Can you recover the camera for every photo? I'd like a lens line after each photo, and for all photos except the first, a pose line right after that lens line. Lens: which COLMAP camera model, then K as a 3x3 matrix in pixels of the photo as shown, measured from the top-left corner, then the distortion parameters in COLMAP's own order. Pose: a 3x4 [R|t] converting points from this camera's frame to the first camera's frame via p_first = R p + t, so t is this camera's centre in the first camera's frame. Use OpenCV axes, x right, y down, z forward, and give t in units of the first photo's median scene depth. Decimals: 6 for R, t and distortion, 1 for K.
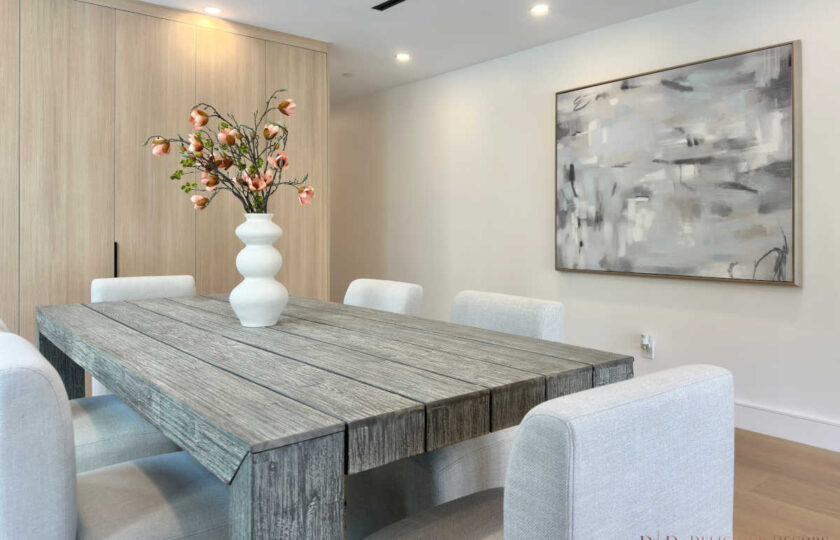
lens RADIAL K [[573.6, 0, 419.9], [0, 573.6, 243.2], [0, 0, 1]] dist [0.000840, -0.002996]
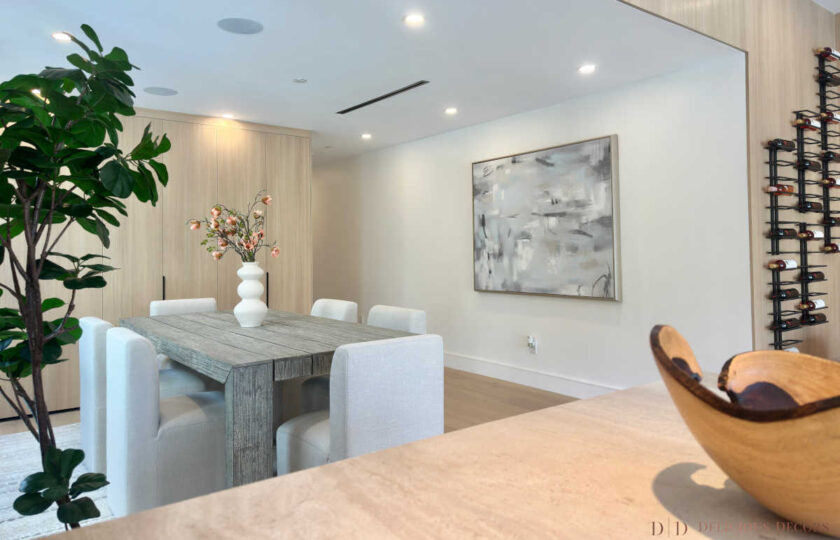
lens RADIAL K [[586.3, 0, 420.9], [0, 586.3, 240.5], [0, 0, 1]] dist [0.018170, -0.001821]
pose [[0.998764, -0.015444, -0.047246, 0.216304], [0.013744, 0.999254, -0.036087, -0.030584], [0.047768, 0.035393, 0.998231, -0.510846]]
